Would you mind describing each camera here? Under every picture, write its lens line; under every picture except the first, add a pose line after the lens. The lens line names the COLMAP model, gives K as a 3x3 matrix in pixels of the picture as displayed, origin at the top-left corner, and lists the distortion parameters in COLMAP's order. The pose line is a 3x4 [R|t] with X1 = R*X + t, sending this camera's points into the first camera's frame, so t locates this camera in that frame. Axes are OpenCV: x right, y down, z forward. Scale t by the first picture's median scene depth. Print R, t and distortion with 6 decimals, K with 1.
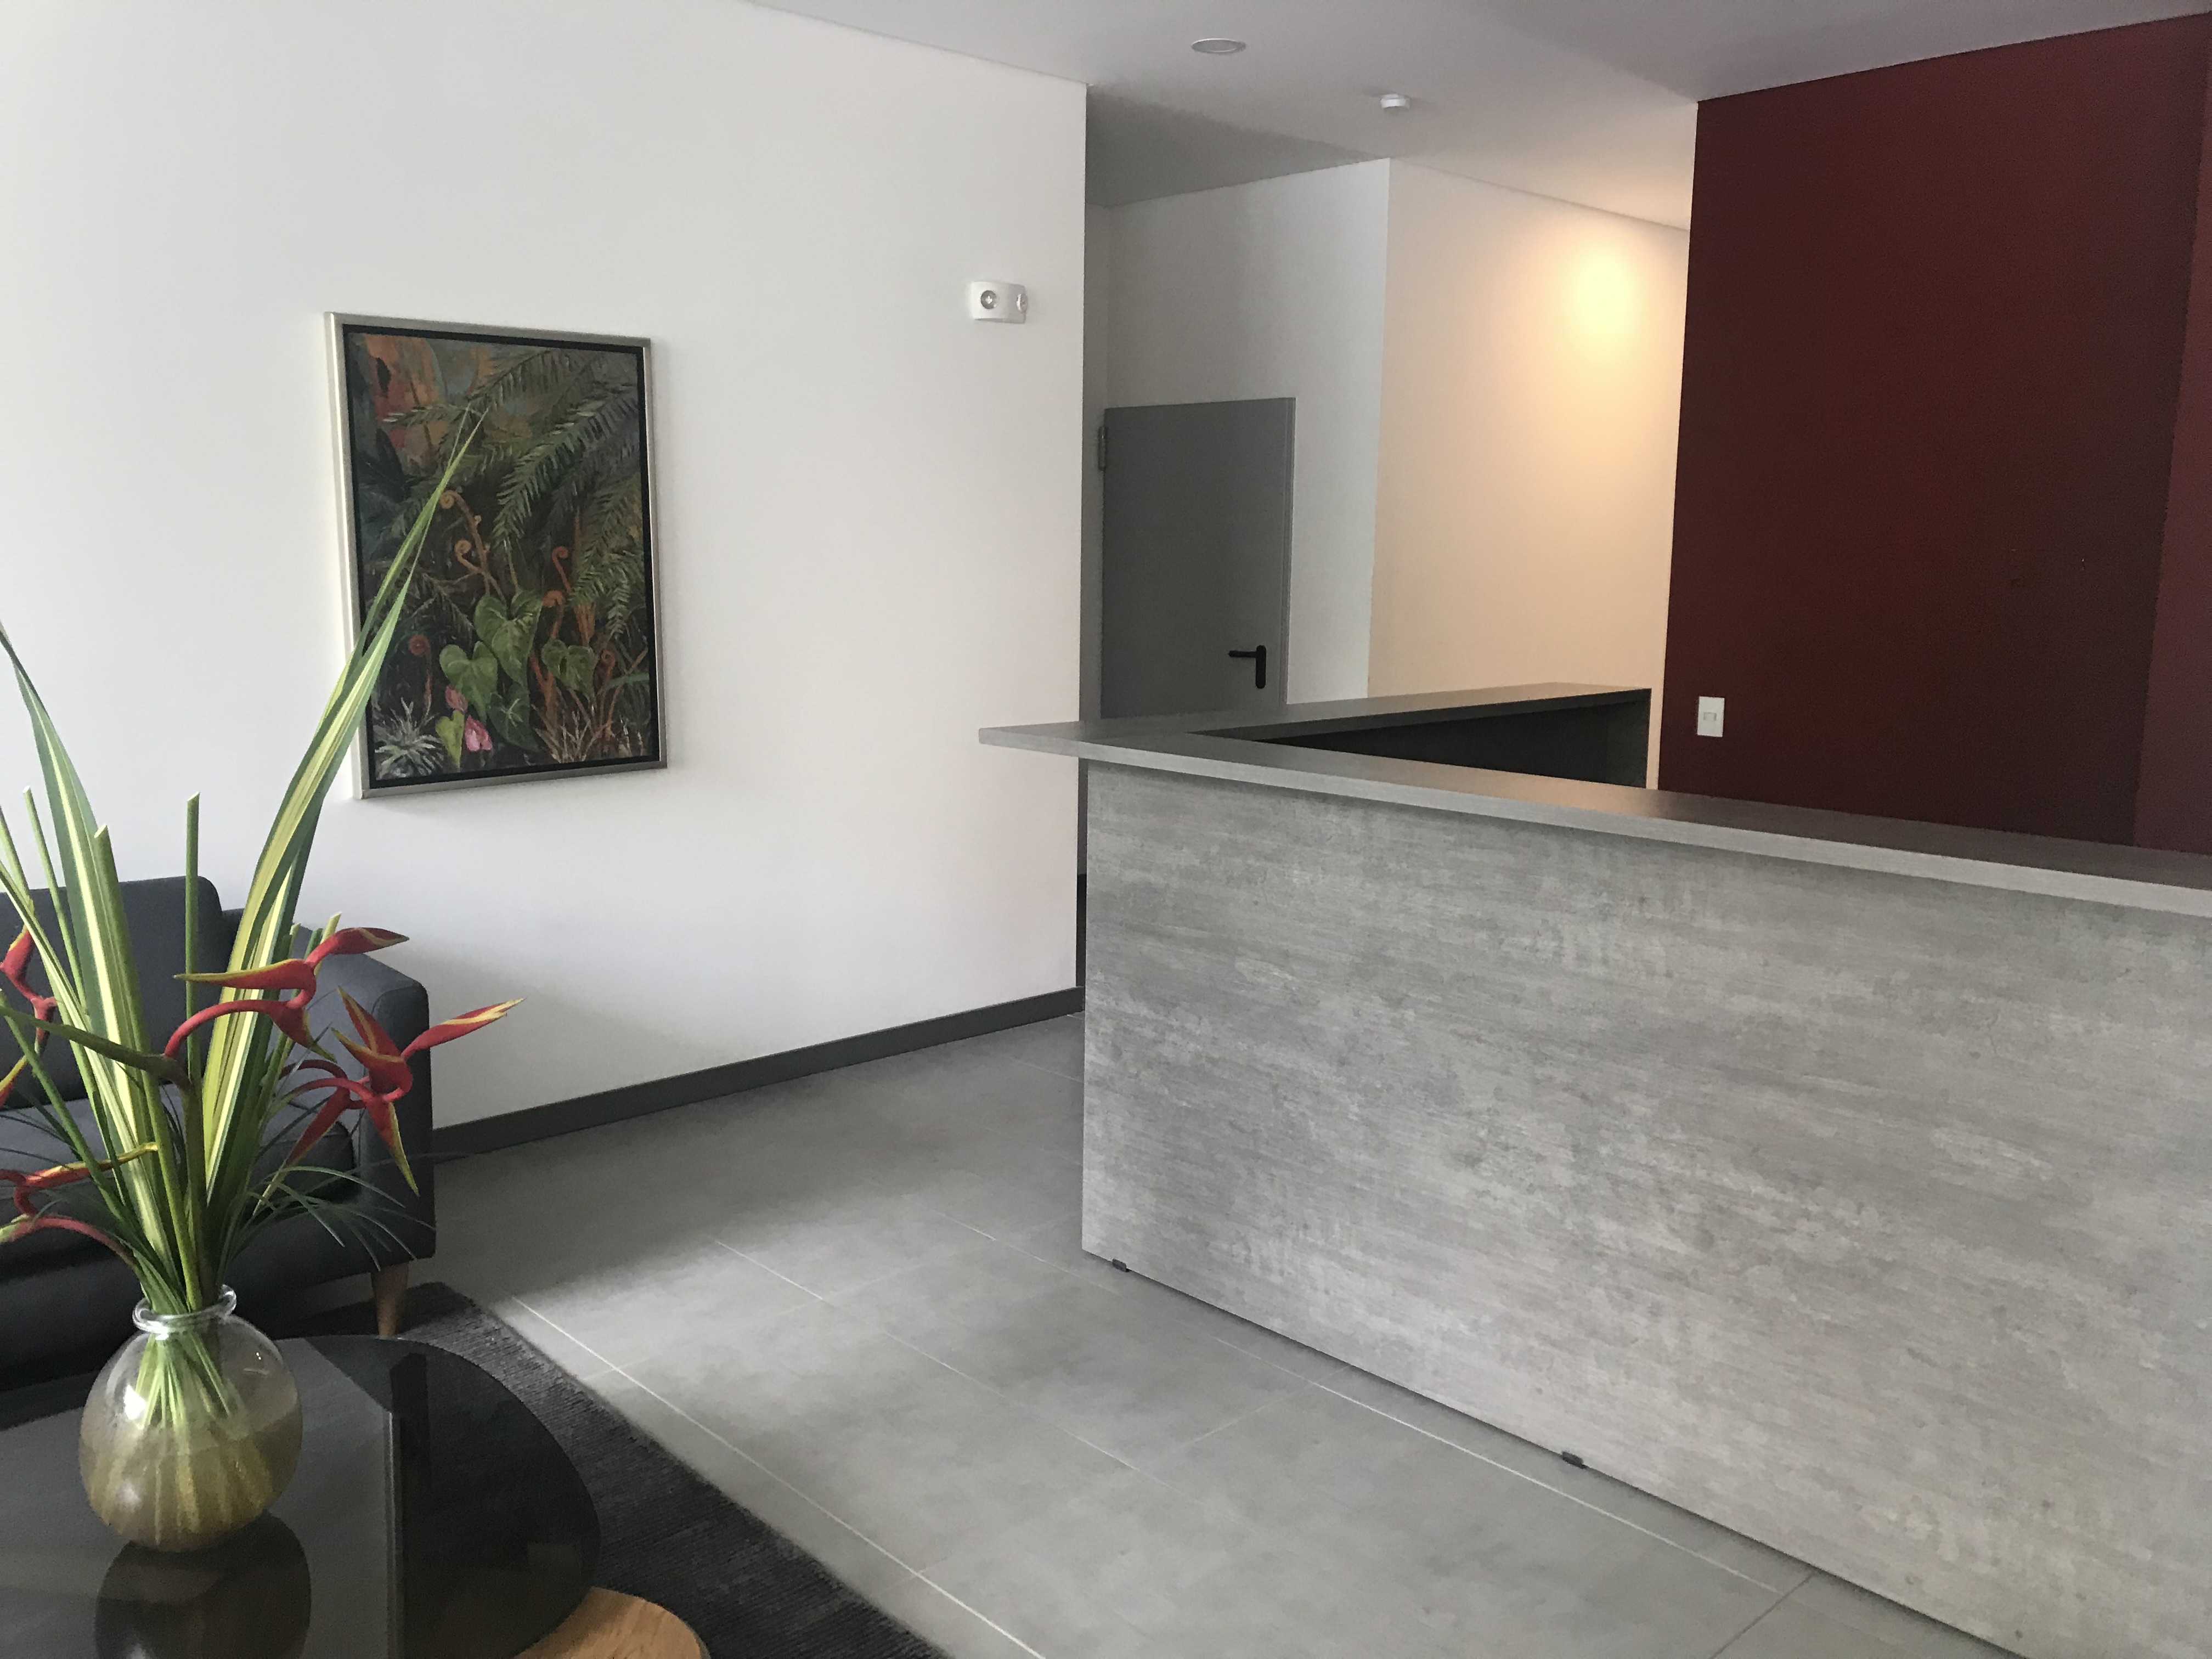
lens RADIAL K [[1826.0, 0, 1115.0], [0, 1826.0, 793.0], [0, 0, 1]] dist [0.051605, -0.050102]
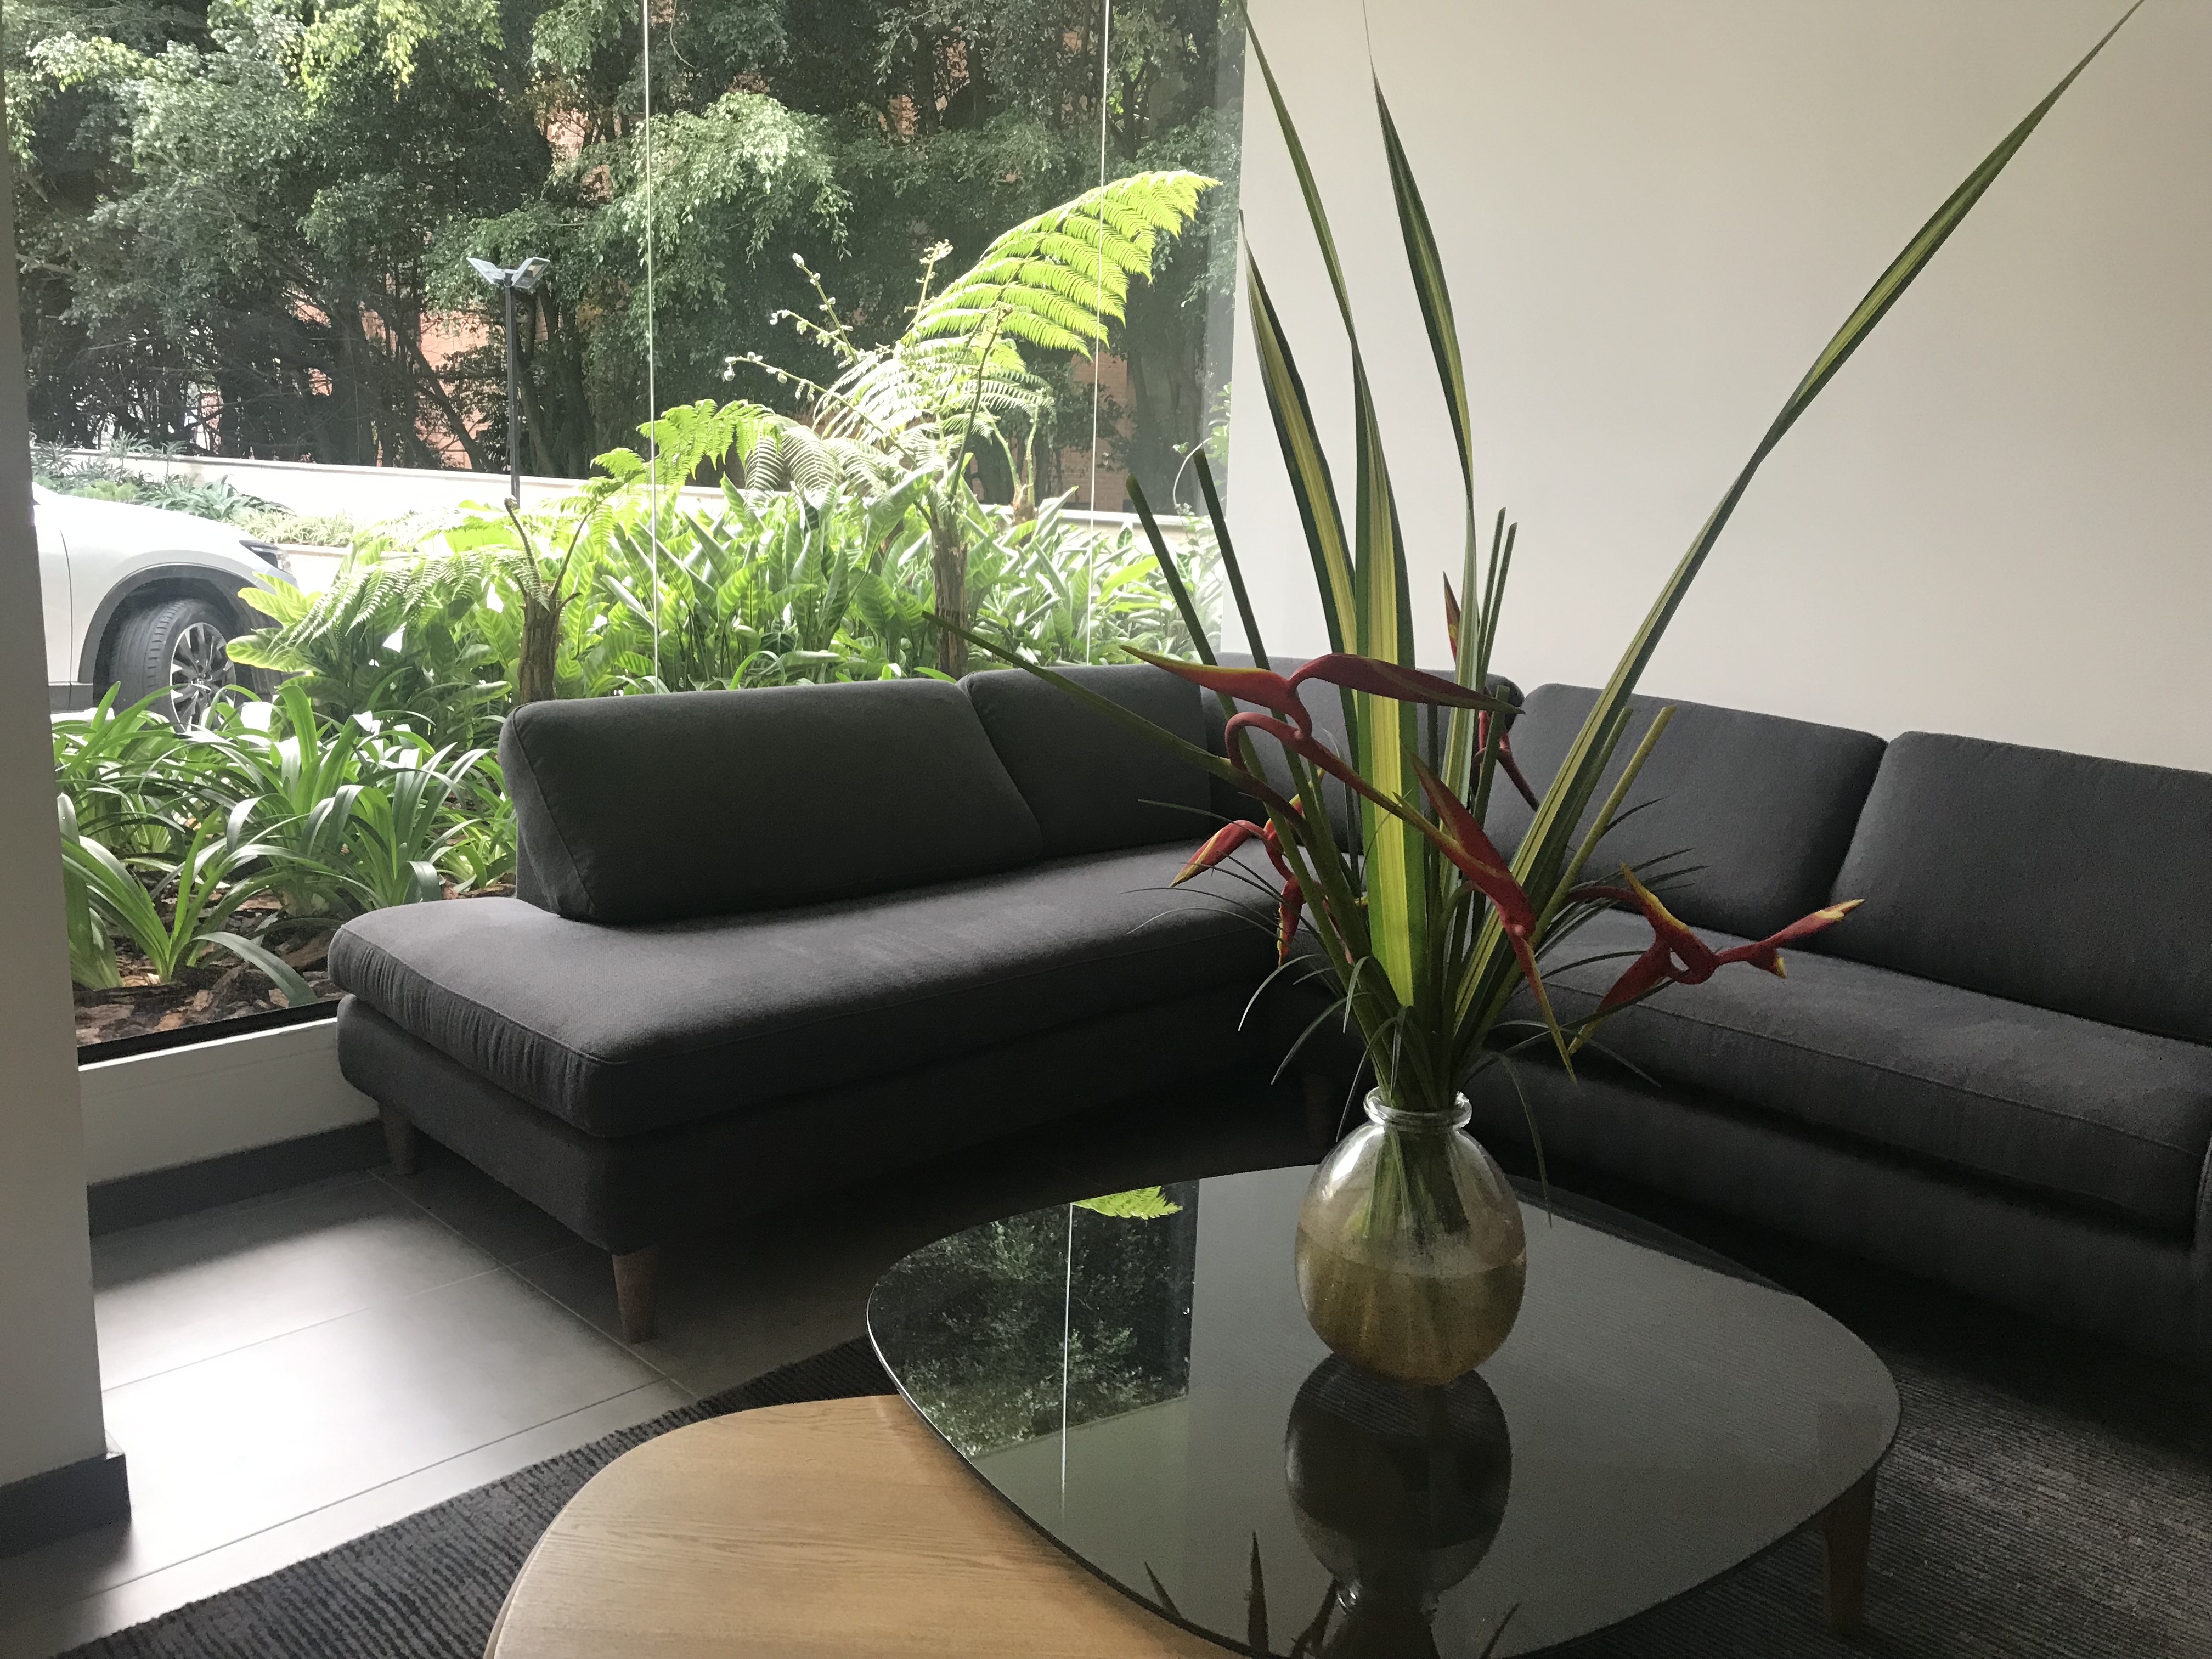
lens RADIAL K [[1787.8, 0, 1106.0], [0, 1787.8, 829.5], [0, 0, 1]] dist [0.084802, -0.154916]
pose [[0.023332, 0.187741, -0.981941, 0.192057], [-0.171821, 0.968347, 0.181059, 0.016631], [0.984852, 0.164494, 0.054851, 0.525810]]
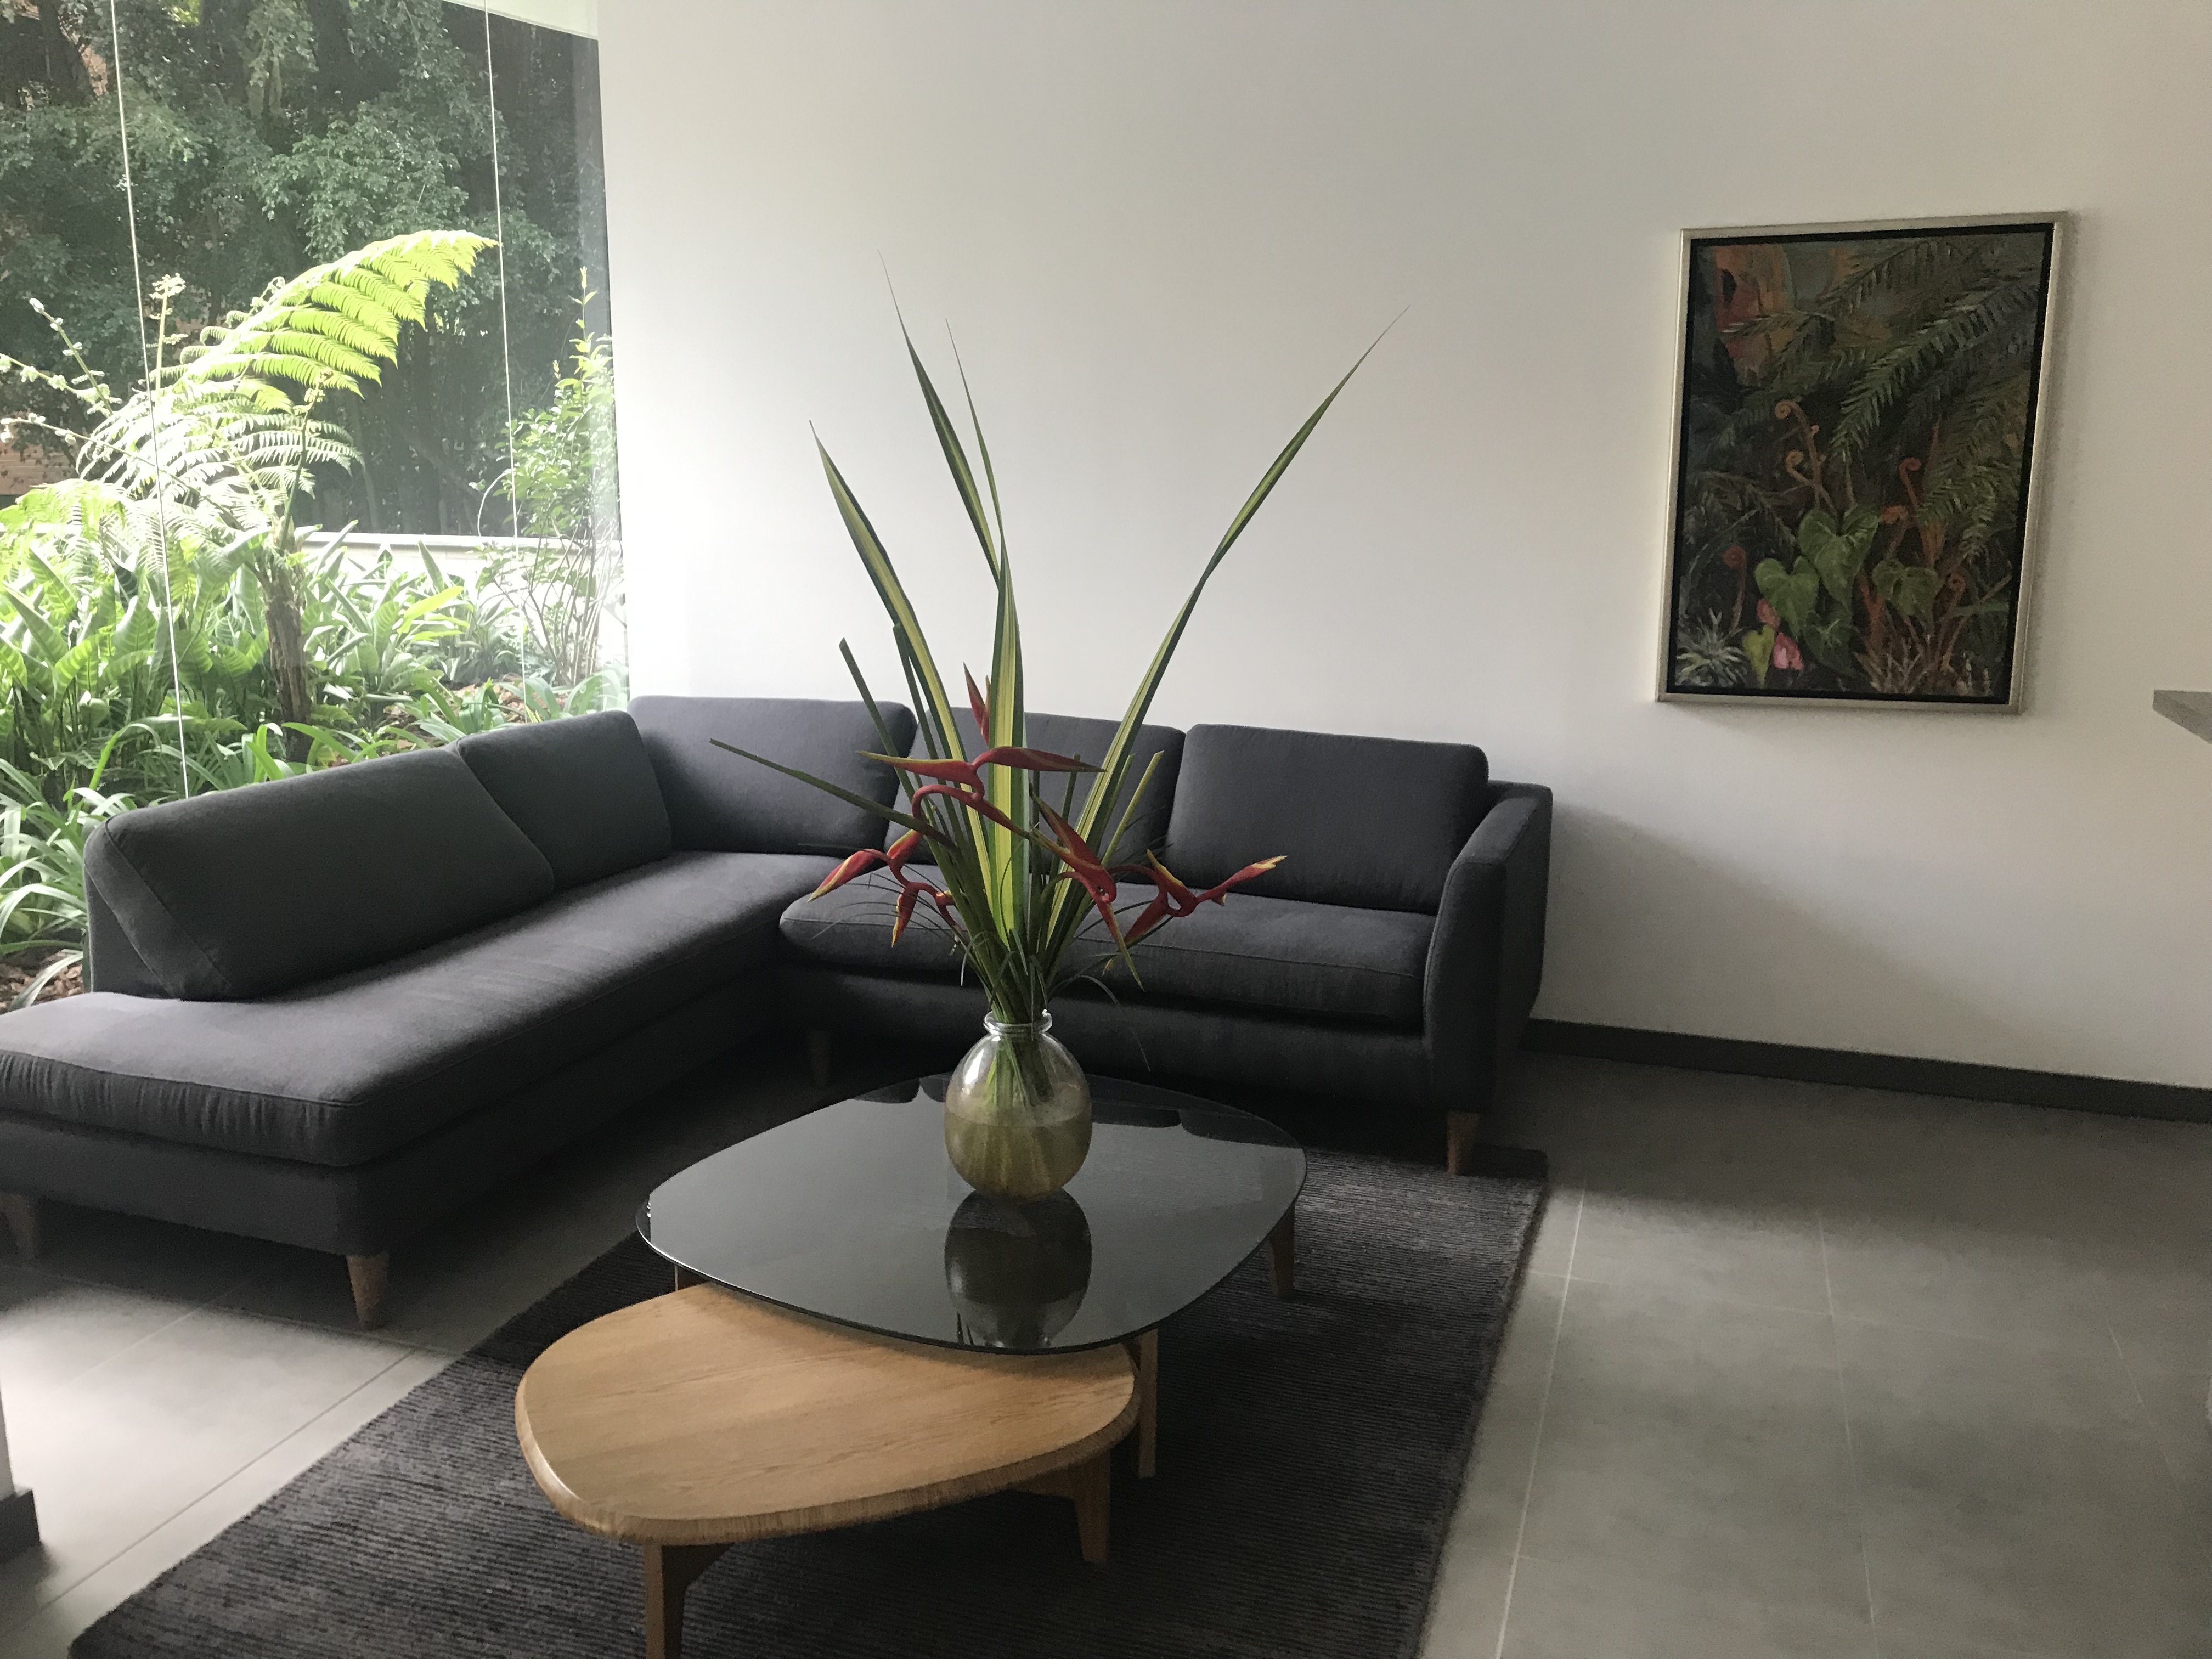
lens RADIAL K [[1826.0, 0, 1115.0], [0, 1826.0, 793.0], [0, 0, 1]] dist [0.051605, -0.050102]
pose [[0.471817, 0.158543, -0.867325, 0.427721], [-0.127108, 0.985655, 0.111028, -0.026416], [0.872486, 0.057860, 0.485201, 0.275497]]
